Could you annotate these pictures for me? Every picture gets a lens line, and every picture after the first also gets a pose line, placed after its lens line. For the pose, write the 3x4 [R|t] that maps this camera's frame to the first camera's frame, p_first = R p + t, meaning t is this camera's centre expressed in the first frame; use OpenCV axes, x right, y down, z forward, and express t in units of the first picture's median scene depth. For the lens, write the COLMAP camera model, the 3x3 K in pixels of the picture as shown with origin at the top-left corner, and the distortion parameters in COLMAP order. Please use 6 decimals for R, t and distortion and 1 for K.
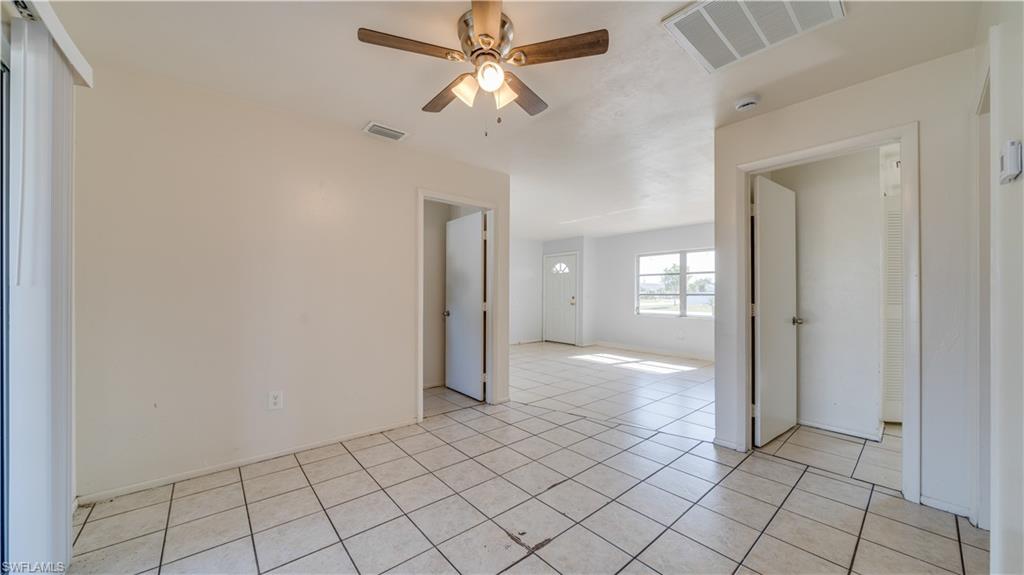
lens RADIAL K [[353.6, 0, 517.2], [0, 353.6, 291.1], [0, 0, 1]] dist [-0.008472, 0.000638]
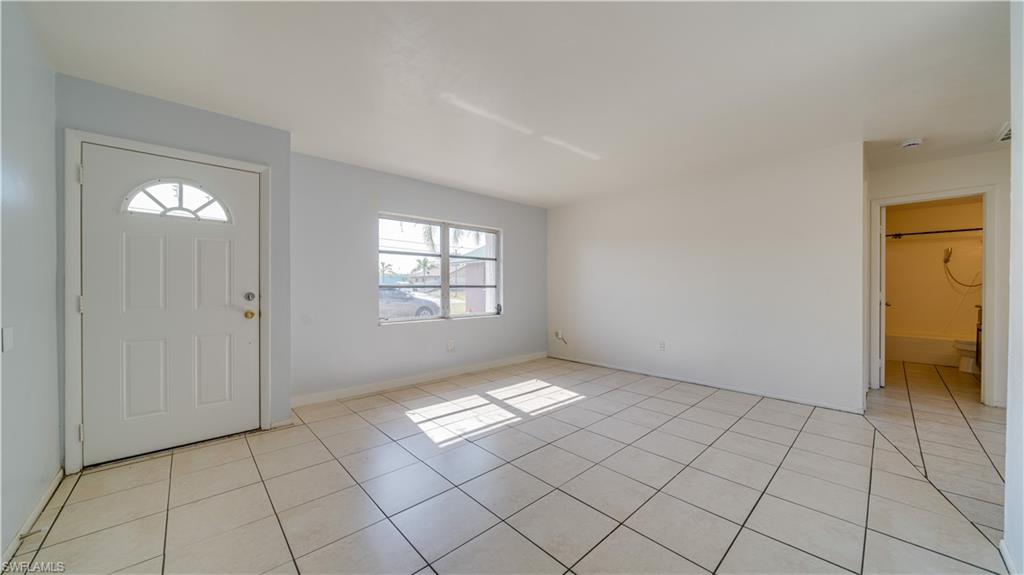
lens RADIAL K [[353.6, 0, 491.6], [0, 353.6, 290.2], [0, 0, 1]] dist [-0.008472, 0.000638]
pose [[-0.019796, -0.015151, 0.999689, -0.191478], [-0.008604, 0.999851, 0.014983, 0.005180], [-0.999767, -0.008305, -0.019923, 0.770758]]
